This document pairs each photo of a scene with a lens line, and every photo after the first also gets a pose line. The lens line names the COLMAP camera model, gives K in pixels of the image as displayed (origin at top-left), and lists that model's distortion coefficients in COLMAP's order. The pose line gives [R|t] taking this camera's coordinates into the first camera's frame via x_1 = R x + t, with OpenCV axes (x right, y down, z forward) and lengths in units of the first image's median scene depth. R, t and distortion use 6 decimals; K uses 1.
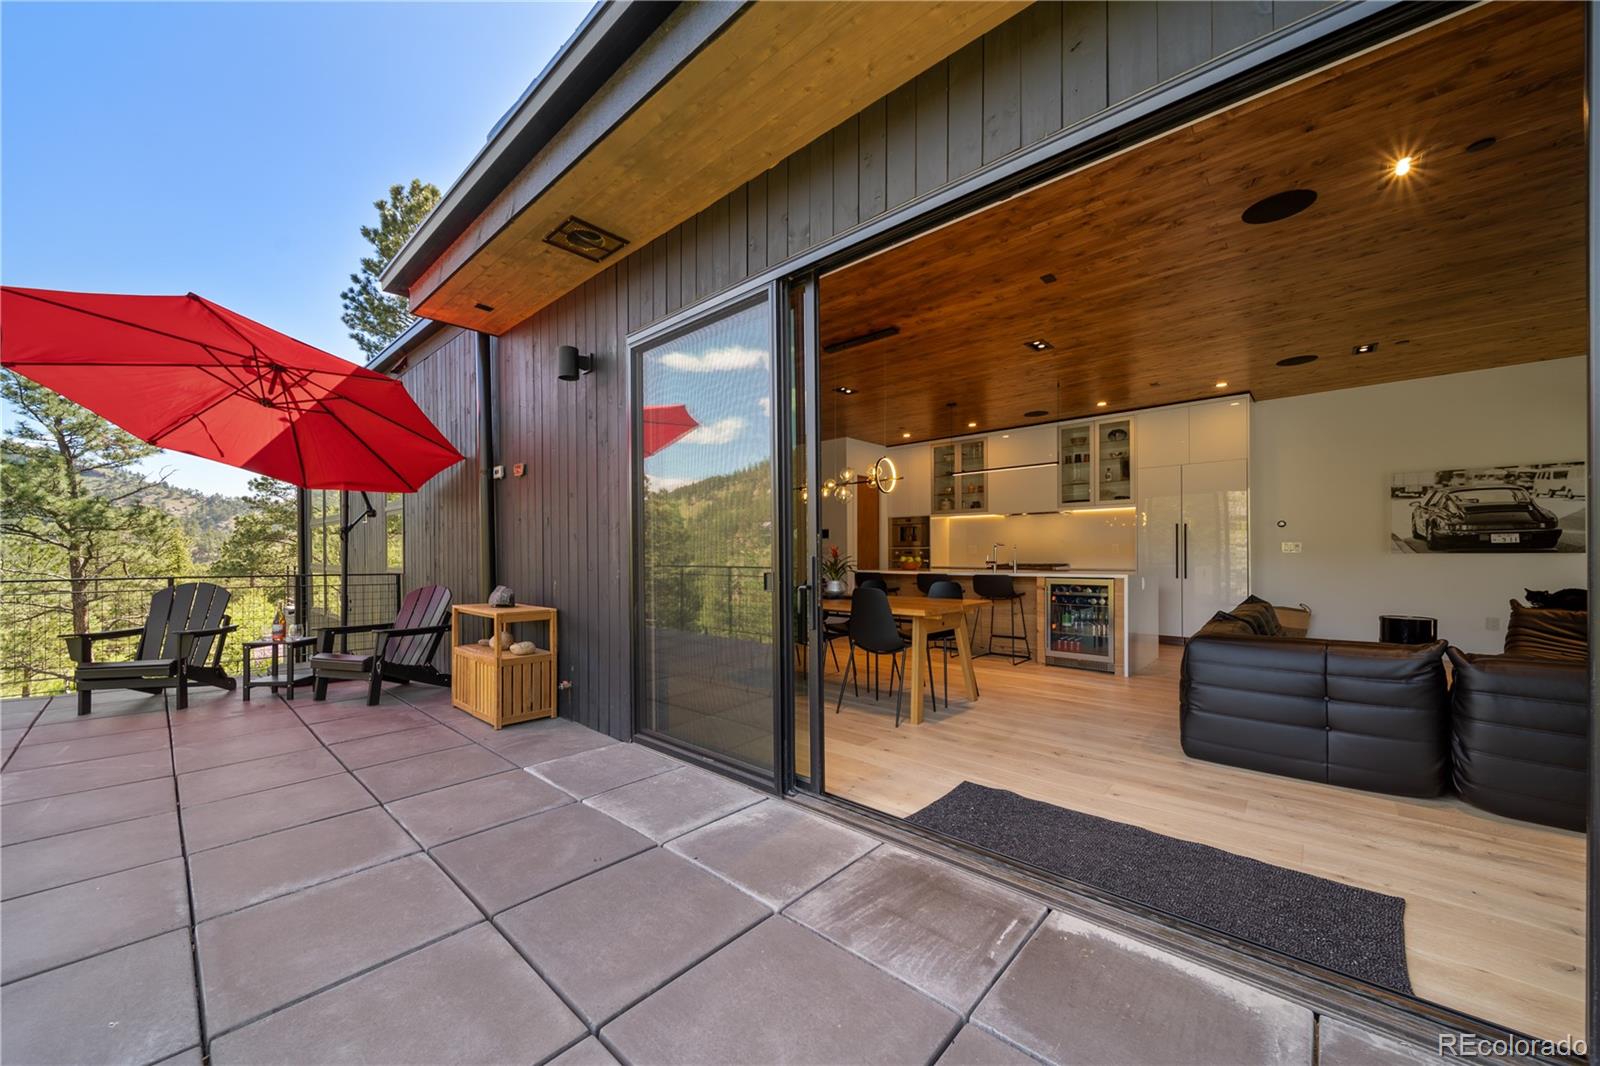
lens RADIAL K [[579.9, 0, 790.3], [0, 579.9, 555.1], [0, 0, 1]] dist [0.001929, 0.000082]
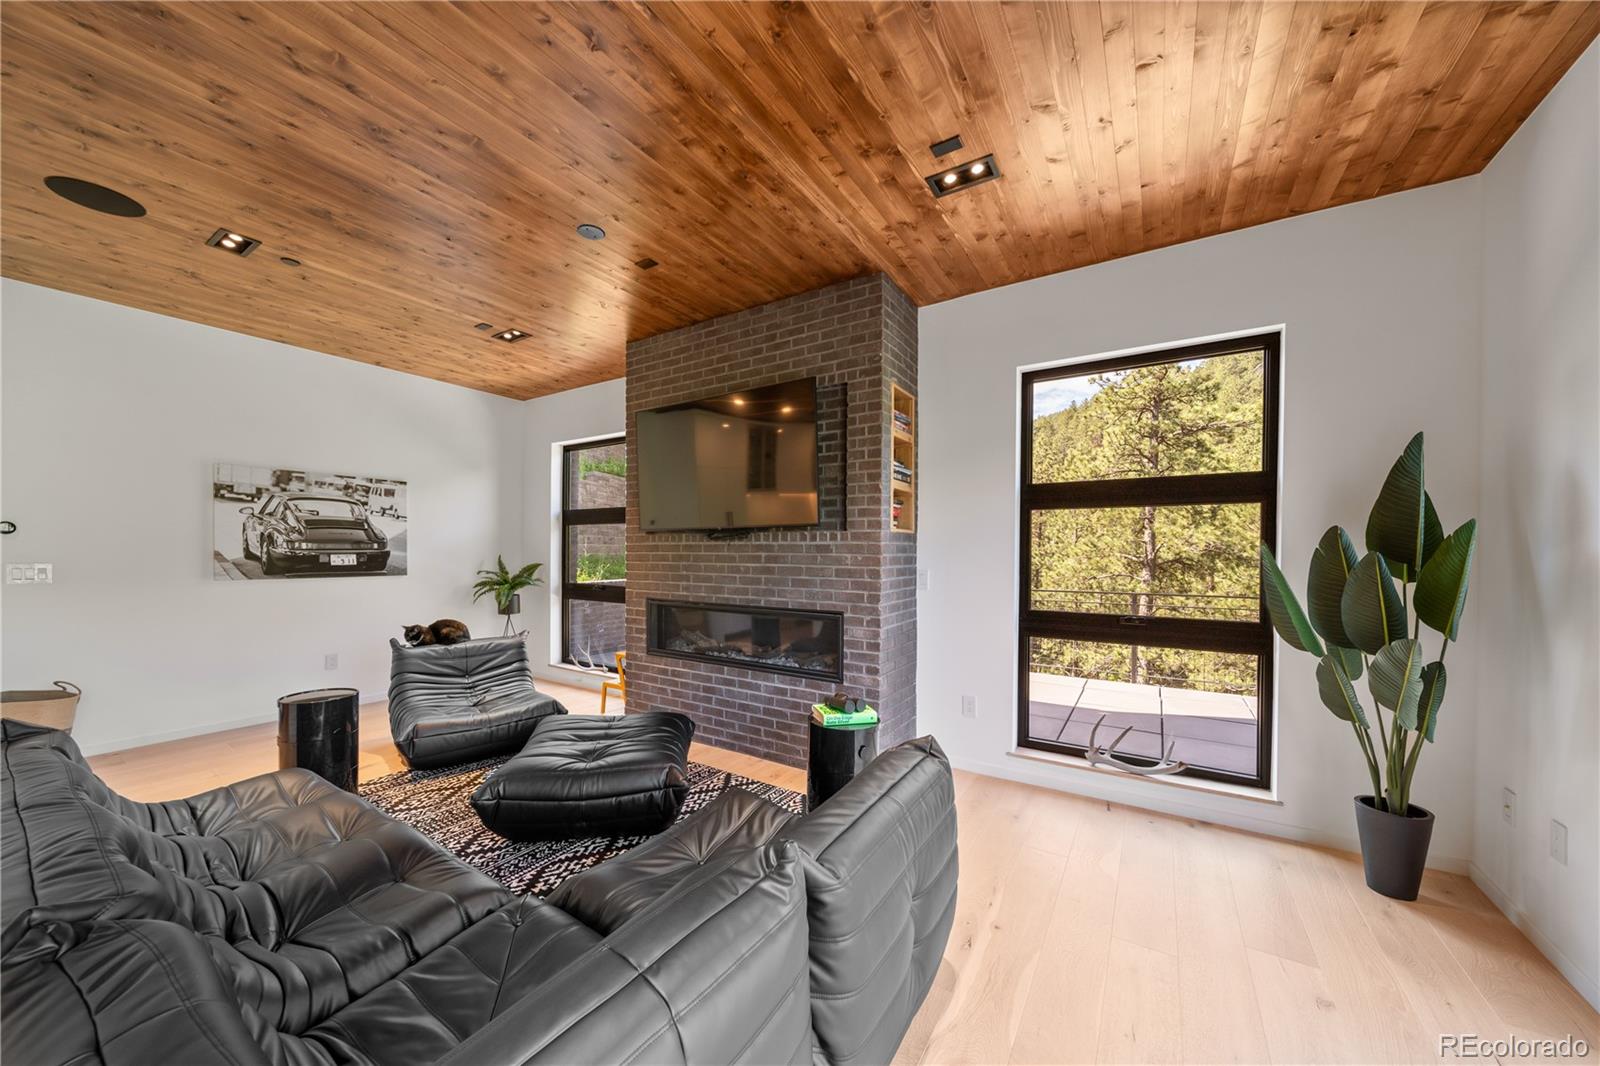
lens RADIAL K [[579.9, 0, 799.1], [0, 579.9, 550.4], [0, 0, 1]] dist [0.001929, 0.000082]
pose [[-0.139481, 0.009974, 0.990174, 0.276043], [-0.001217, 0.999947, -0.010243, -0.032690], [-0.990224, -0.002634, -0.139462, 0.429807]]
